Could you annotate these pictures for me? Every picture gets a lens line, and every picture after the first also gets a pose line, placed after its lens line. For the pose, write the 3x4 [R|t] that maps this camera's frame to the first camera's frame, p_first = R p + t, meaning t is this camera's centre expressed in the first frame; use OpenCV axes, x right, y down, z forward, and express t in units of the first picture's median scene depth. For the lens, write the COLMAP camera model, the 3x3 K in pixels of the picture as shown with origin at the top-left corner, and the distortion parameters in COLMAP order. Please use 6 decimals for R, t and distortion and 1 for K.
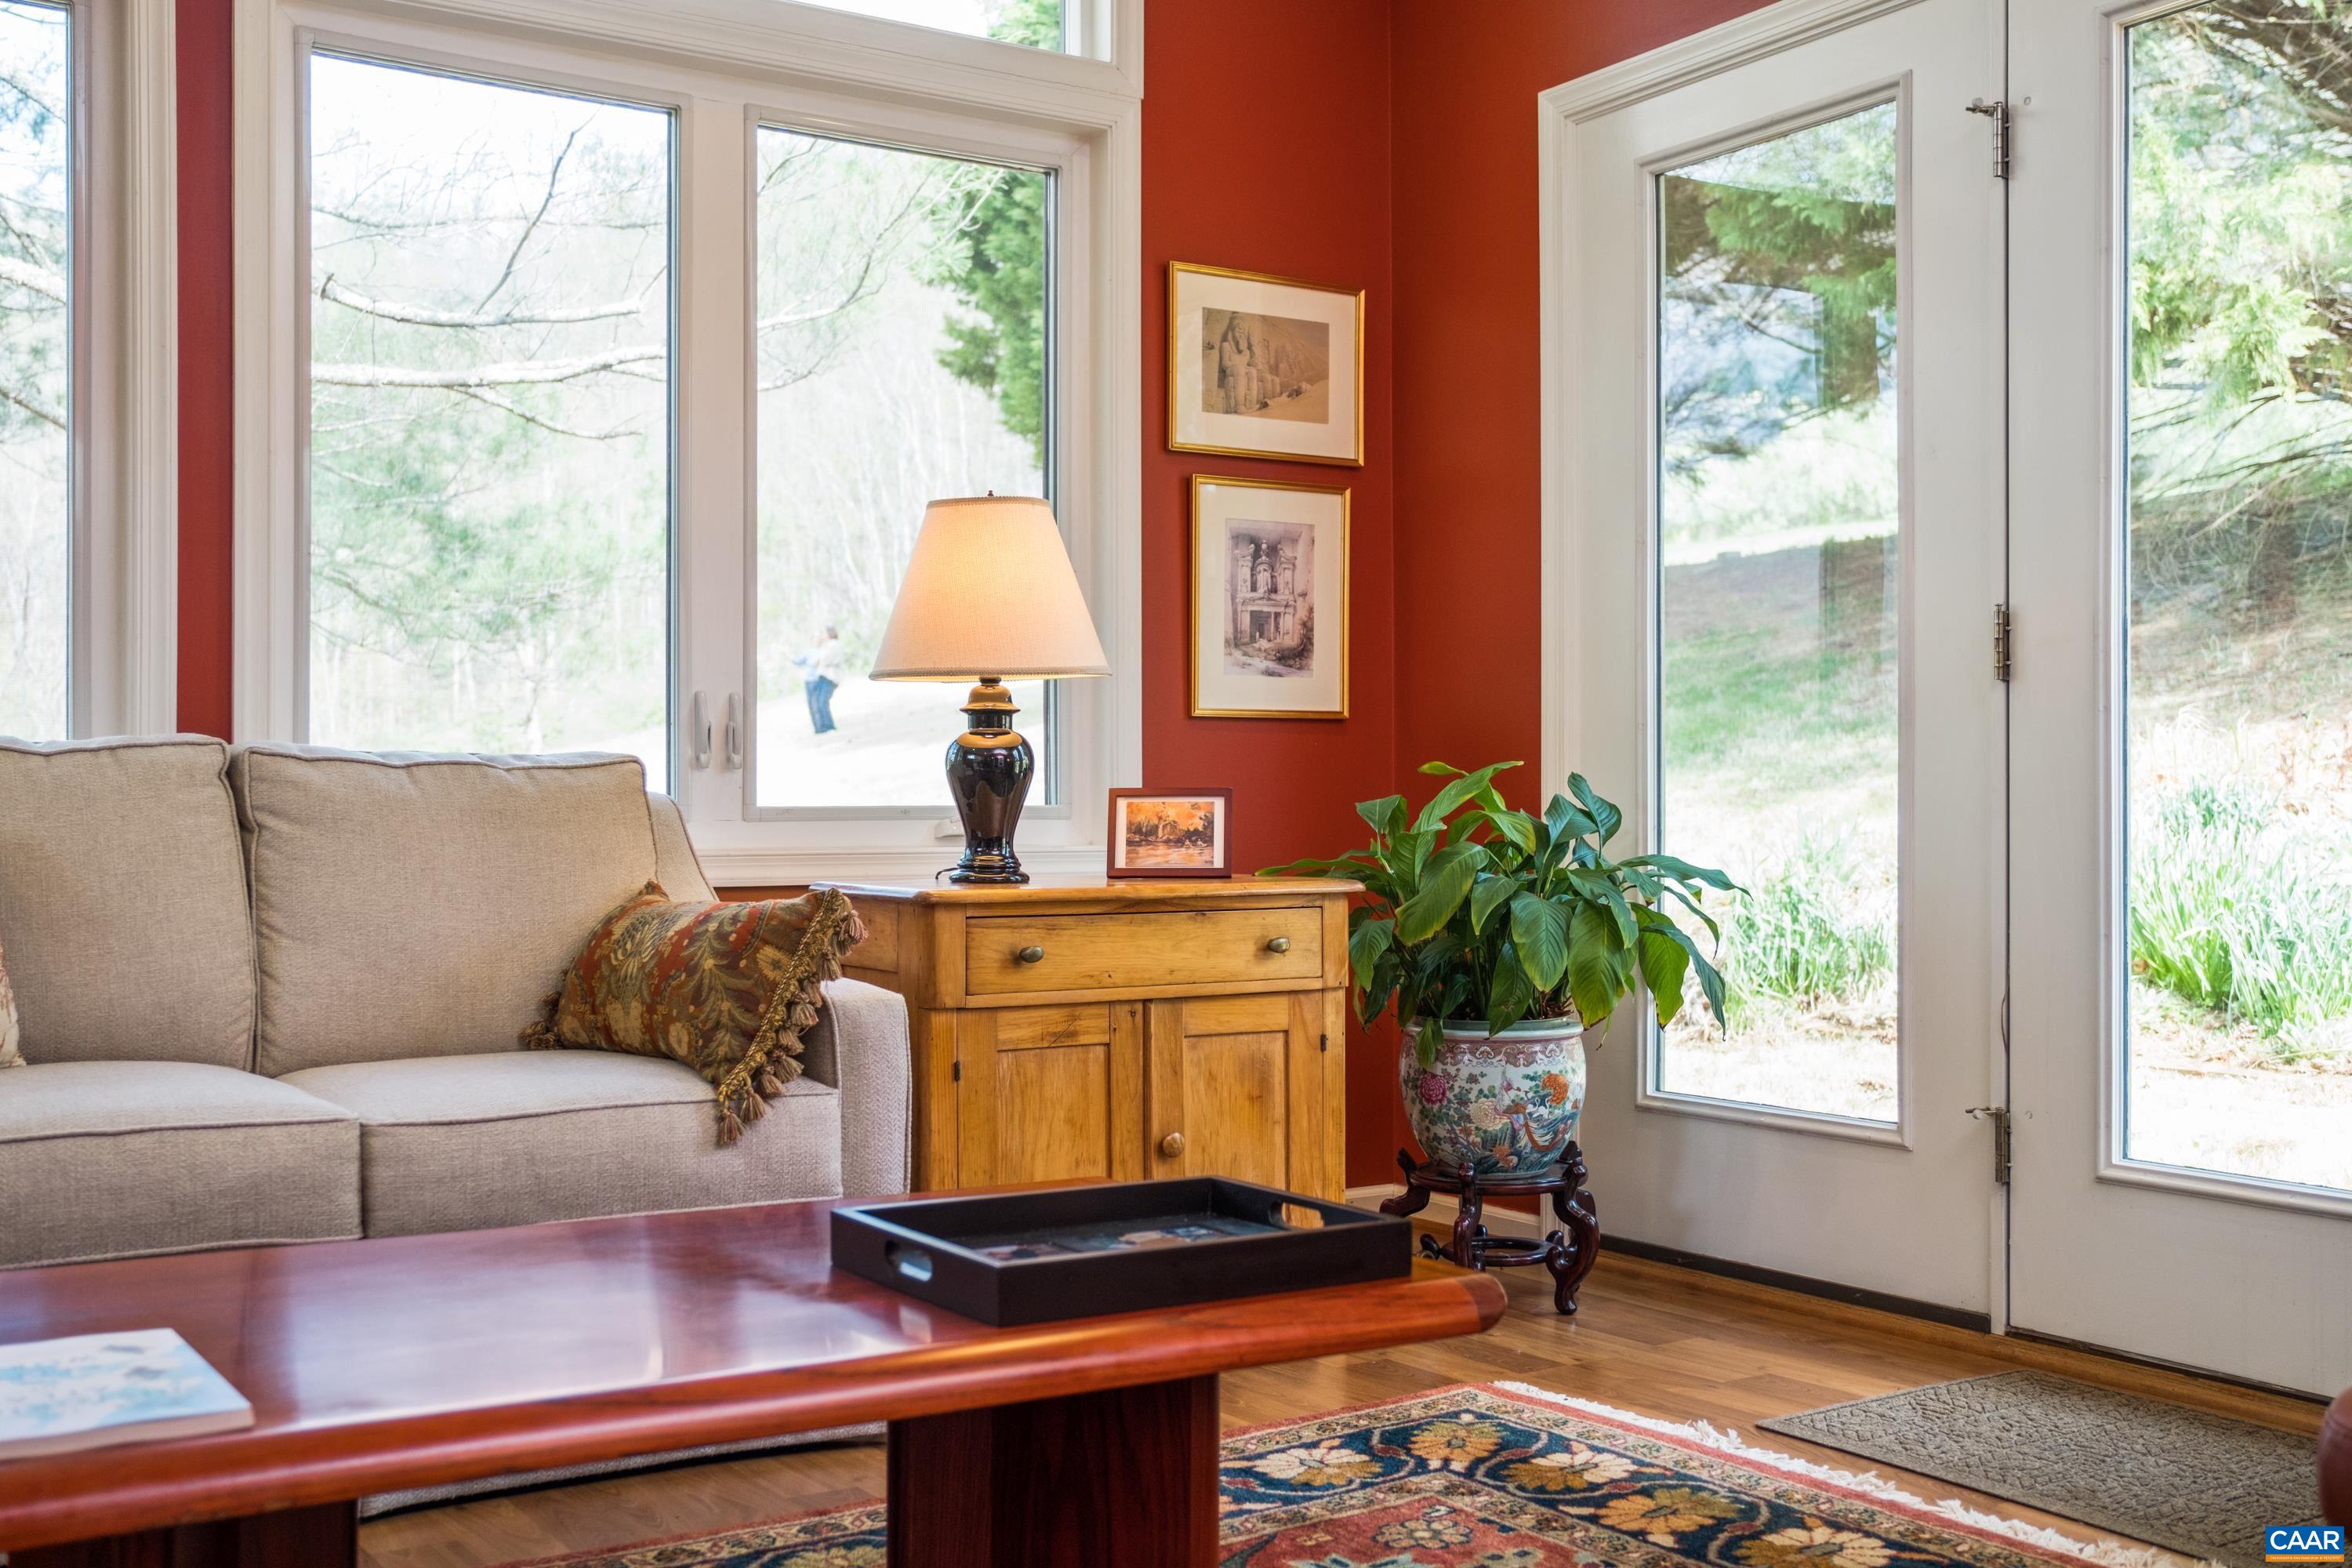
lens RADIAL K [[2397.8, 0, 1176.0], [0, 2397.8, 784.0], [0, 0, 1]] dist [0.006293, 0.003290]
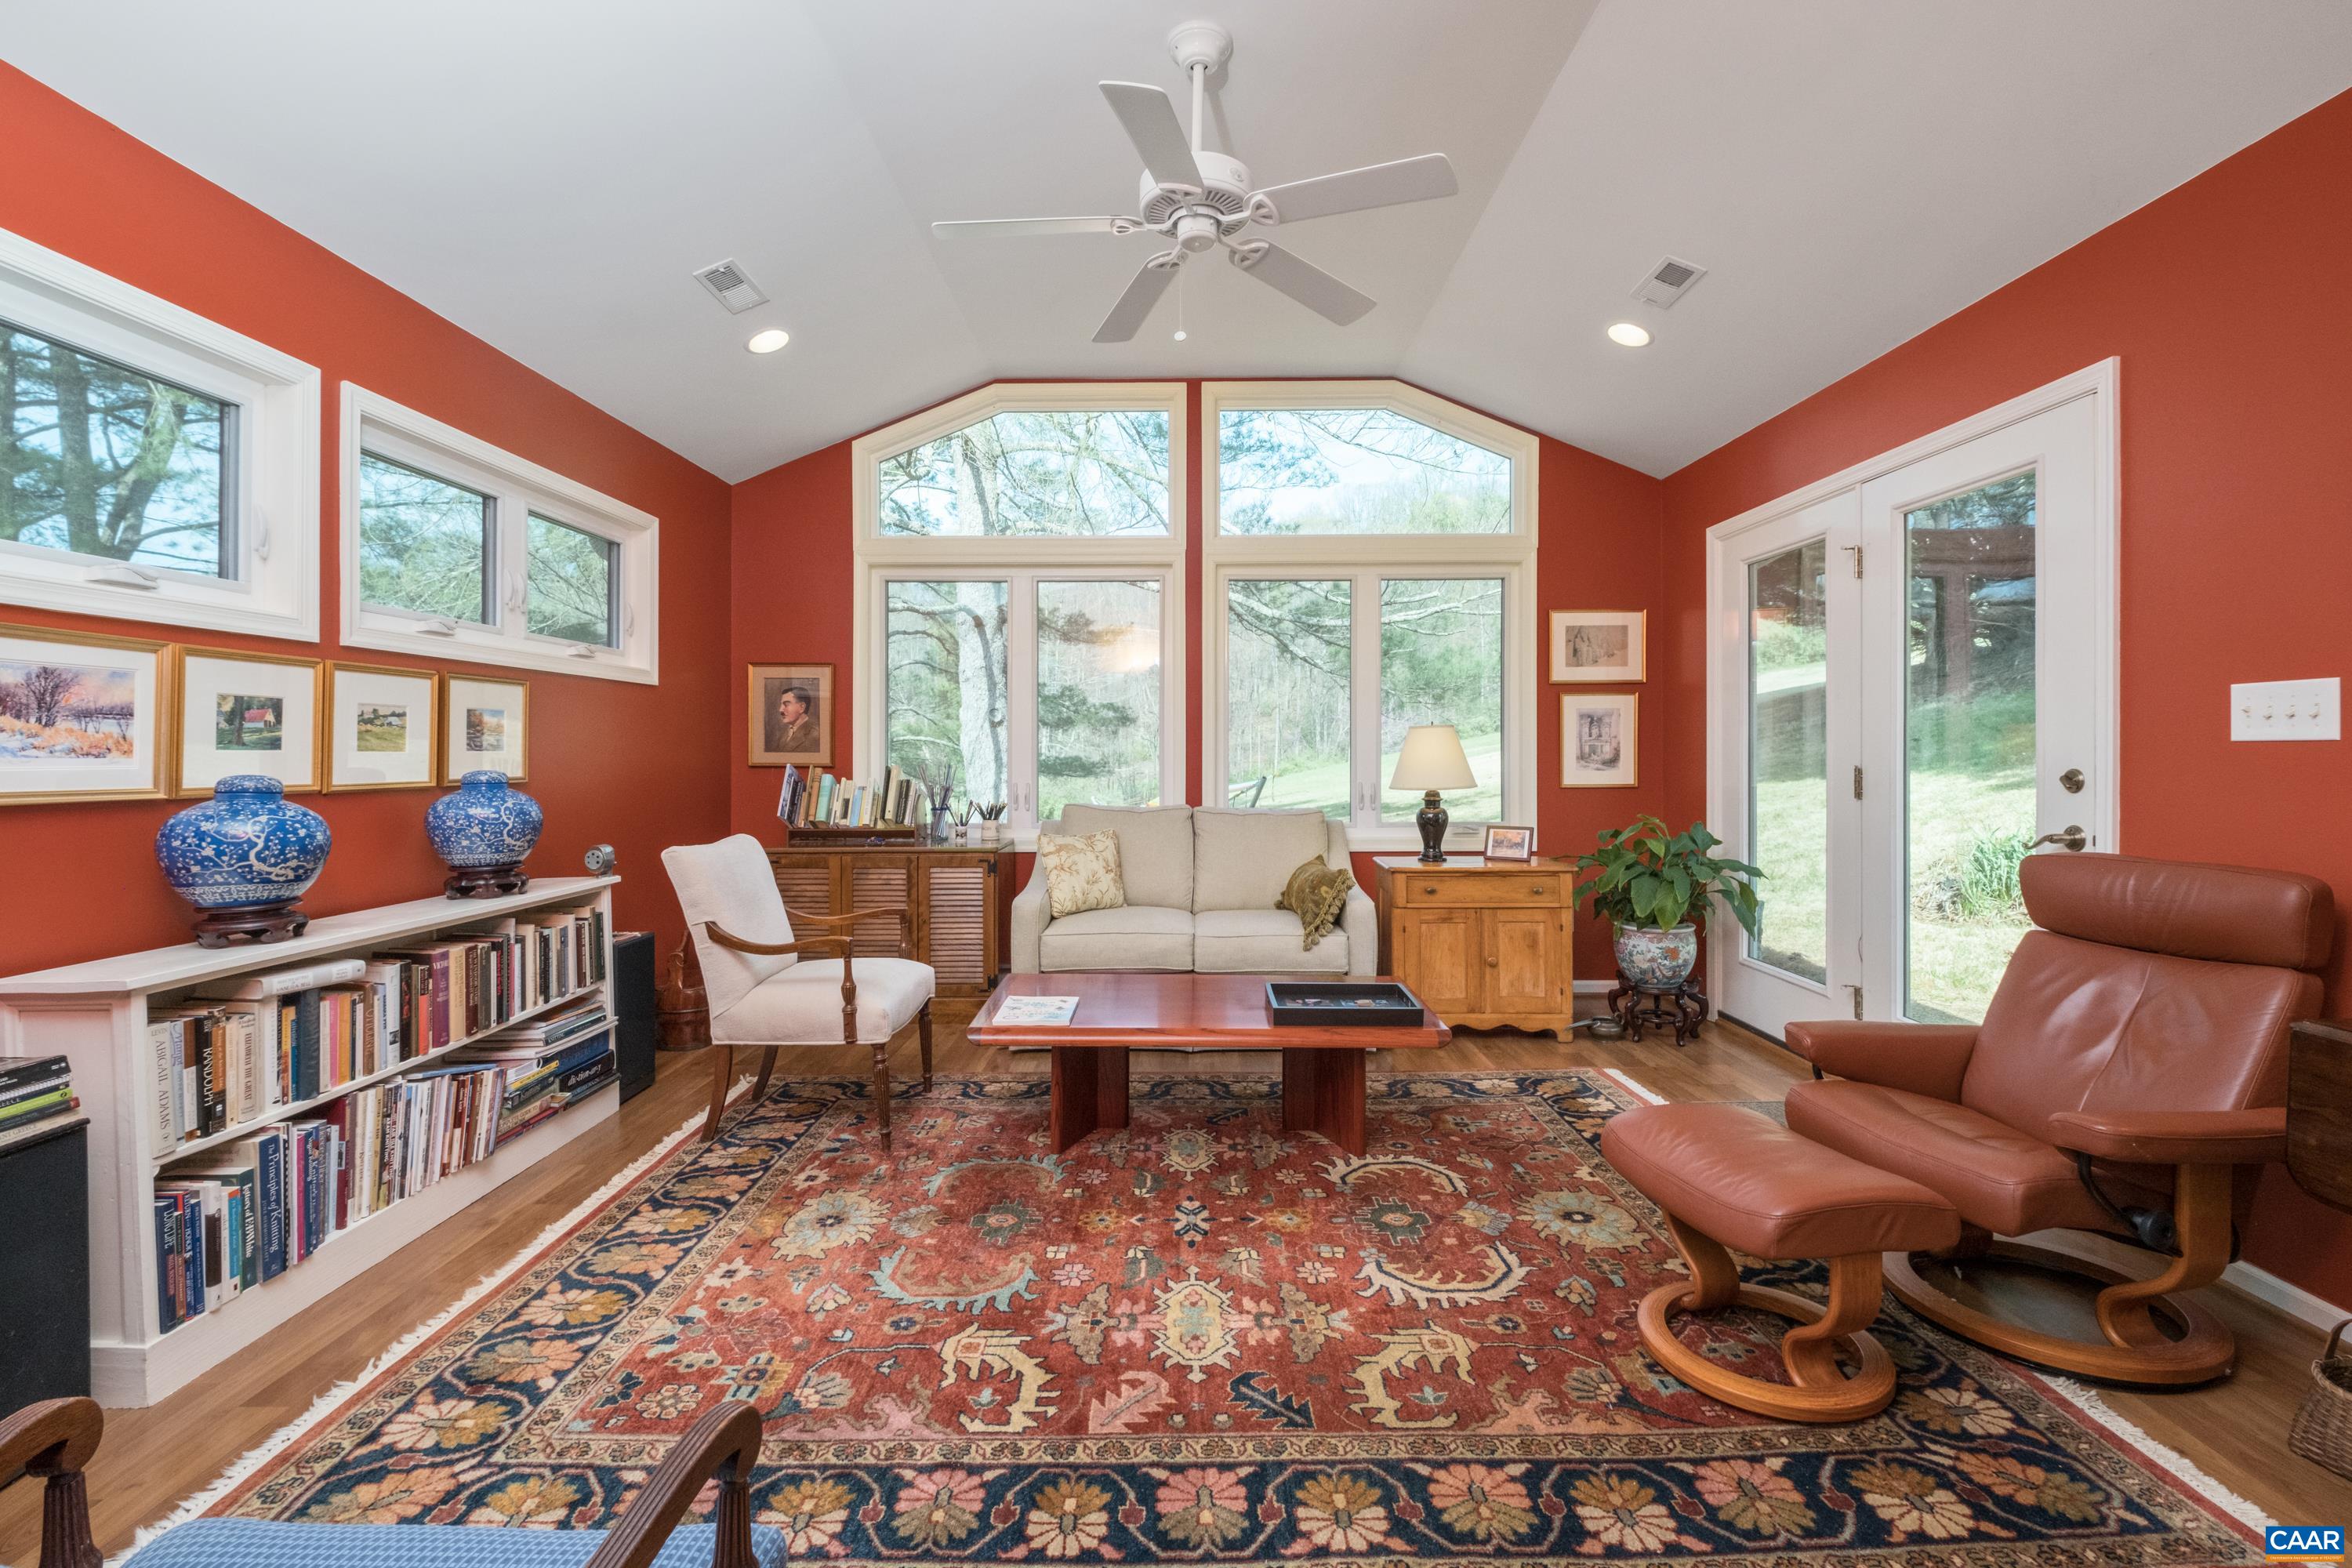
lens RADIAL K [[1045.0, 0, 1177.5], [0, 1045.0, 758.0], [0, 0, 1]] dist [0.002053, -0.000036]
pose [[0.836695, 0.002977, -0.547660, 0.288834], [0.007701, 0.999822, 0.017201, -0.086644], [0.547614, -0.018610, 0.836524, -0.155780]]
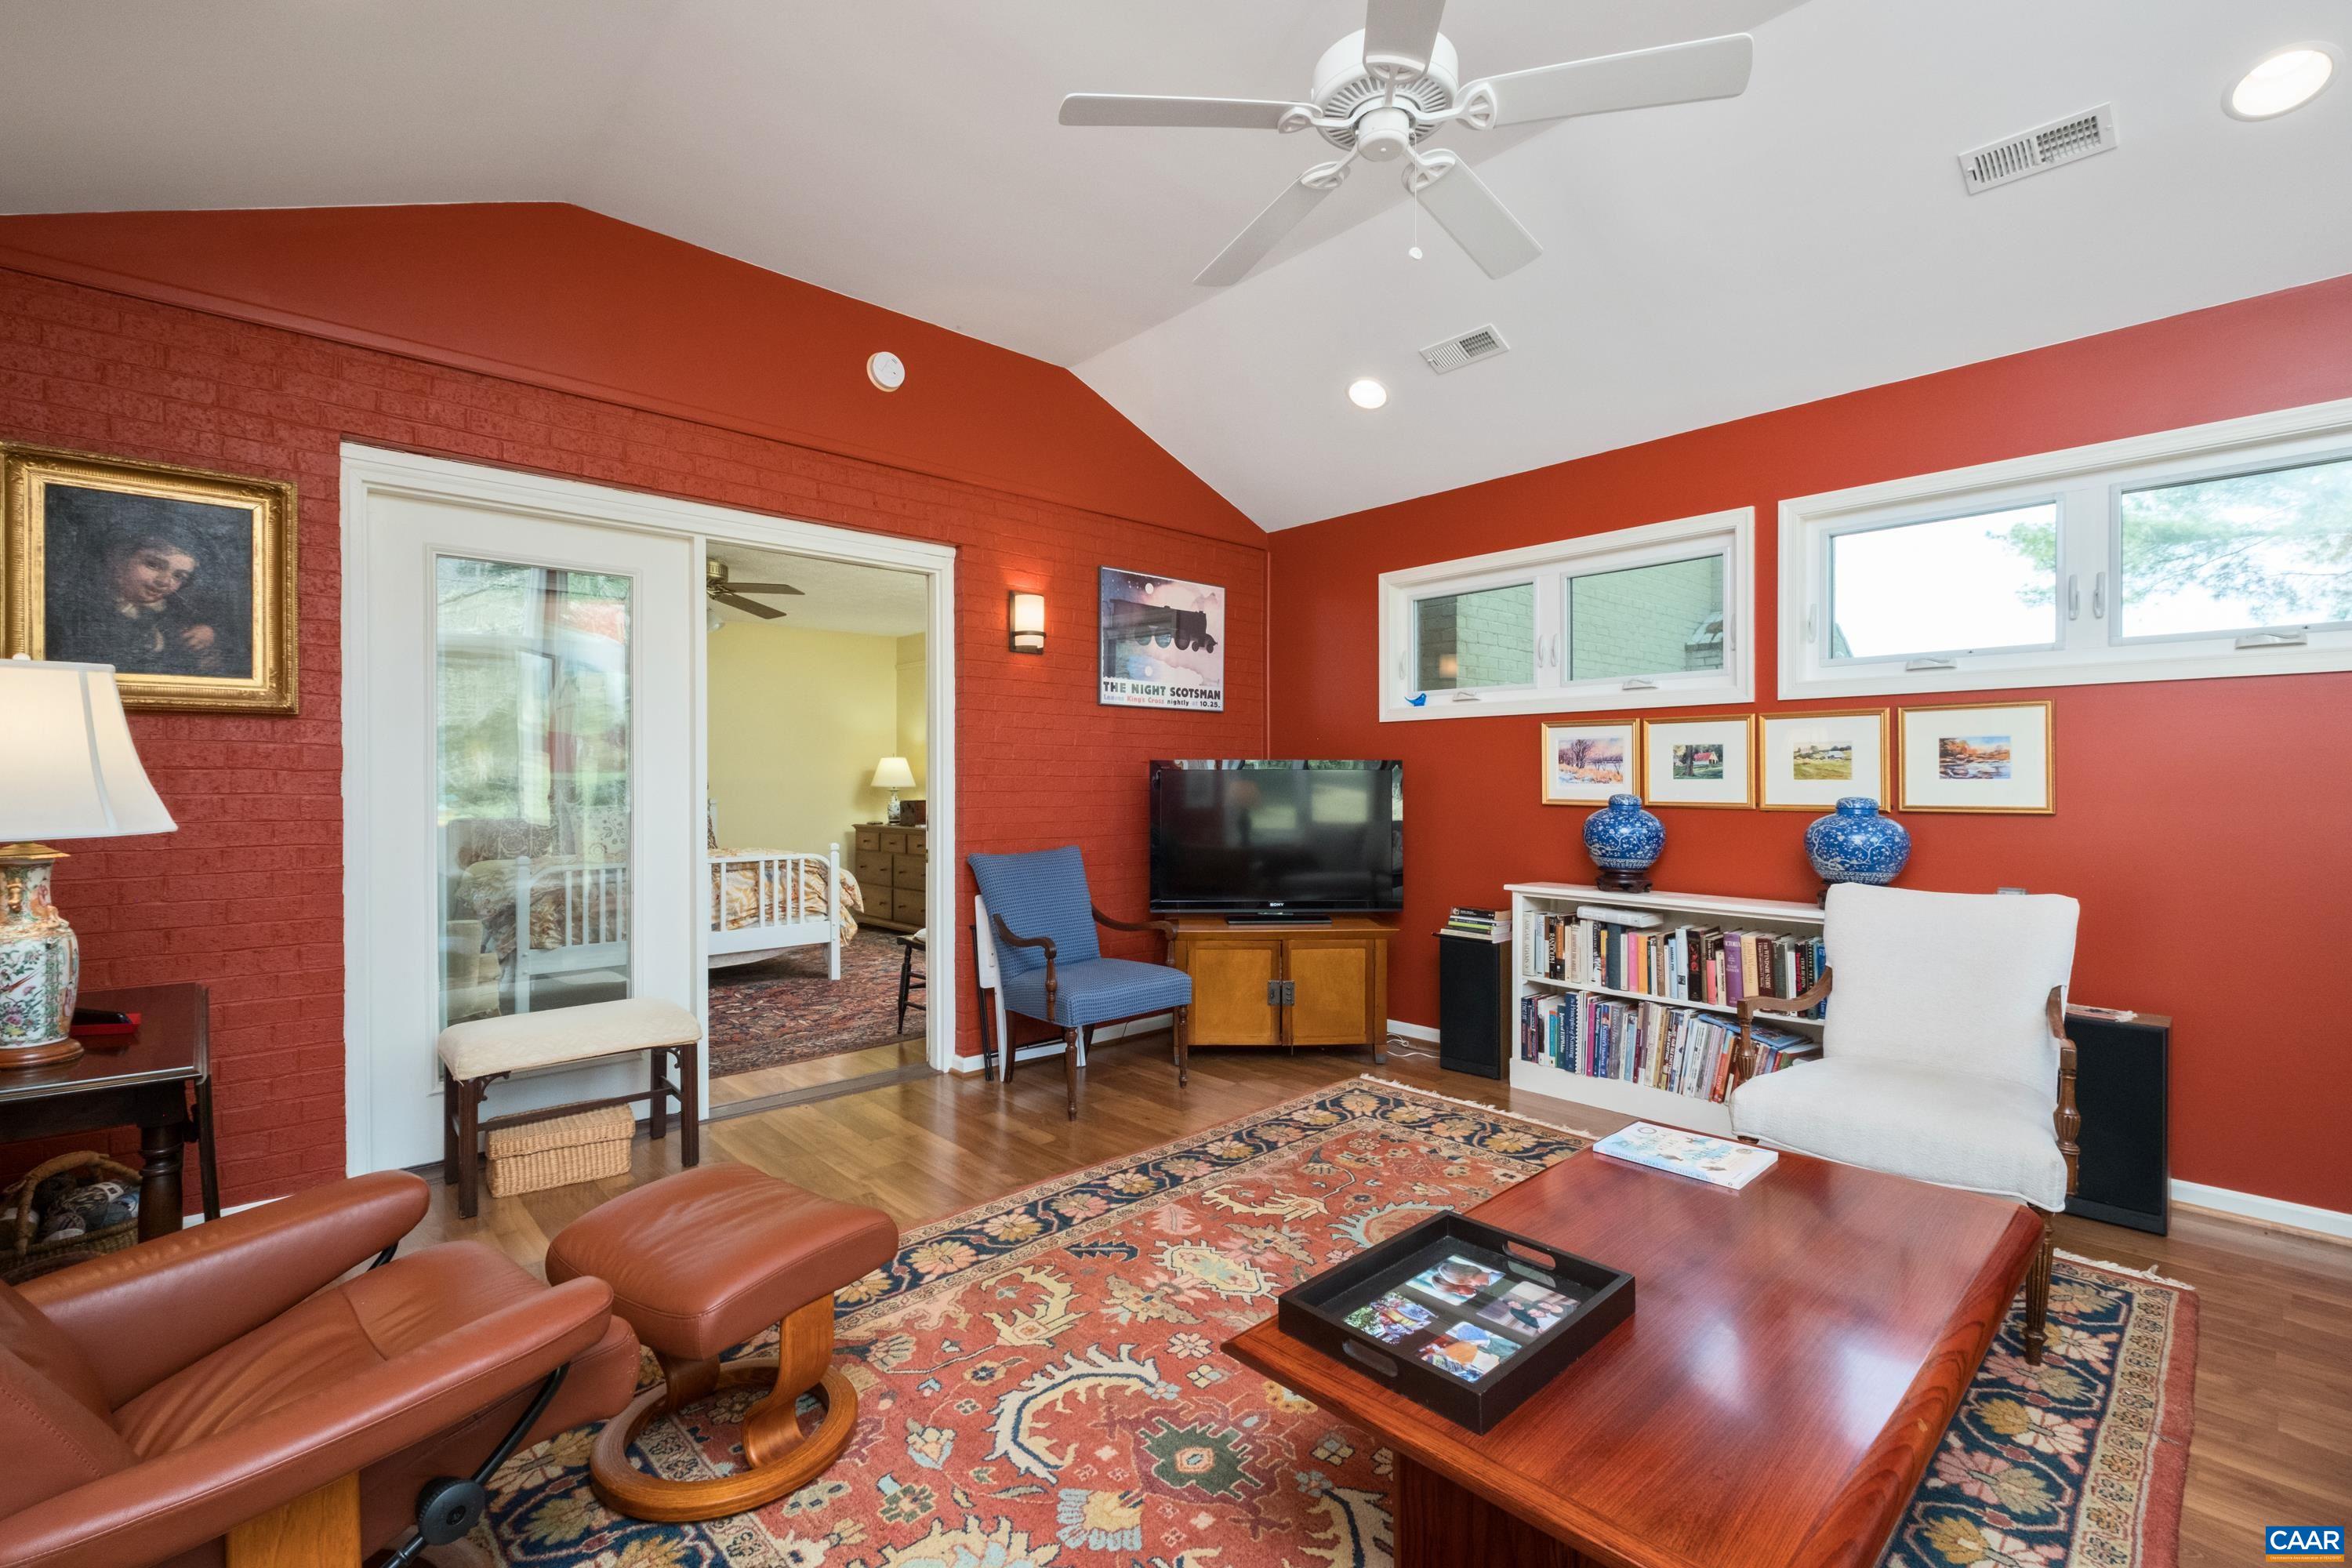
lens RADIAL K [[1035.0, 0, 1180.4], [0, 1035.0, 773.9], [0, 0, 1]] dist [0.022719, -0.016463]
pose [[-0.985071, 0.002426, -0.172130, 0.139181], [0.005592, 0.999824, -0.017909, -0.075993], [0.172056, -0.018604, -0.984911, 0.850151]]
